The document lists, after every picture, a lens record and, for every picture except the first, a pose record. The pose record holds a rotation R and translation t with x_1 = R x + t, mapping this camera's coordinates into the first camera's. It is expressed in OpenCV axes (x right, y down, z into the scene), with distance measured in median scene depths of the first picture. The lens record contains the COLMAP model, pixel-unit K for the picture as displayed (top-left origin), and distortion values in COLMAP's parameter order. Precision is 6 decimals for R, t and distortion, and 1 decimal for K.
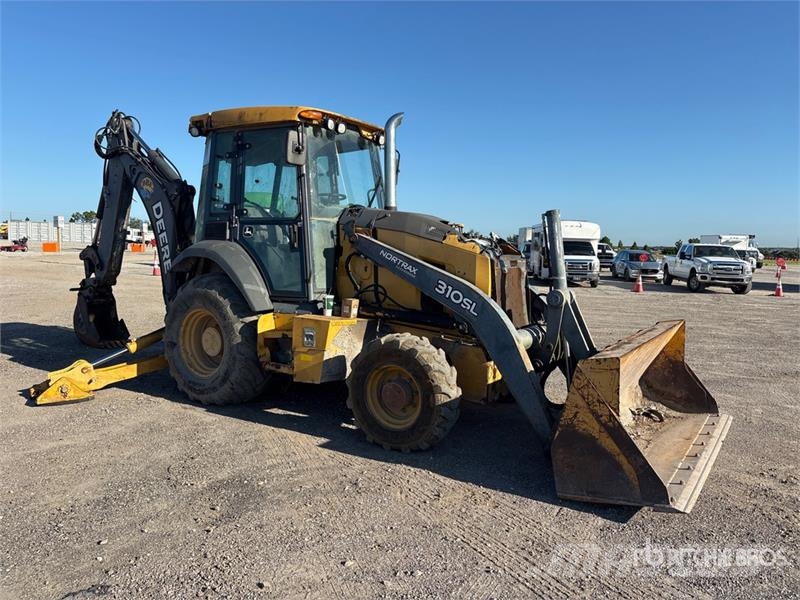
lens RADIAL K [[606.7, 0, 399.6], [0, 606.7, 296.8], [0, 0, 1]] dist [0.057335, -0.066712]
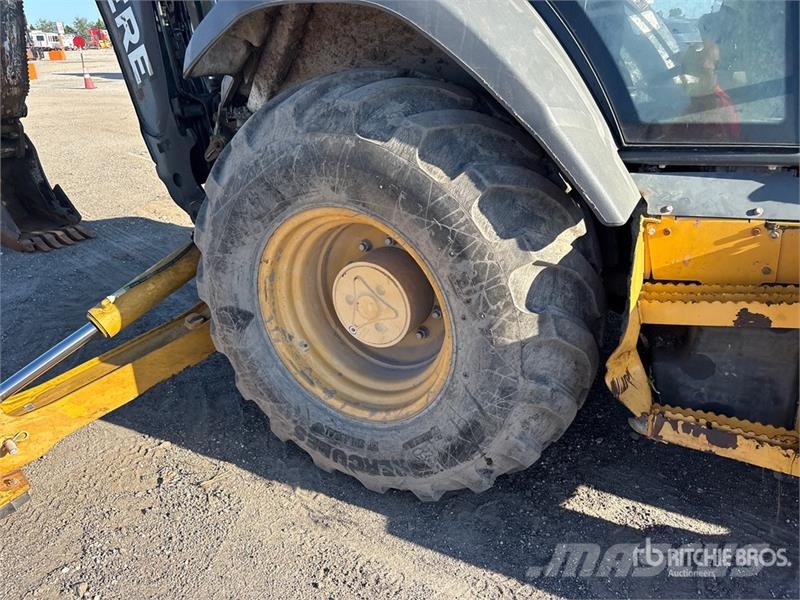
lens RADIAL K [[606.7, 0, 407.4], [0, 606.7, 293.2], [0, 0, 1]] dist [0.057335, -0.066712]
pose [[0.994694, -0.084391, 0.058833, -0.304048], [0.062092, 0.948475, 0.310709, -0.027519], [-0.082023, -0.305407, 0.948683, 0.698842]]
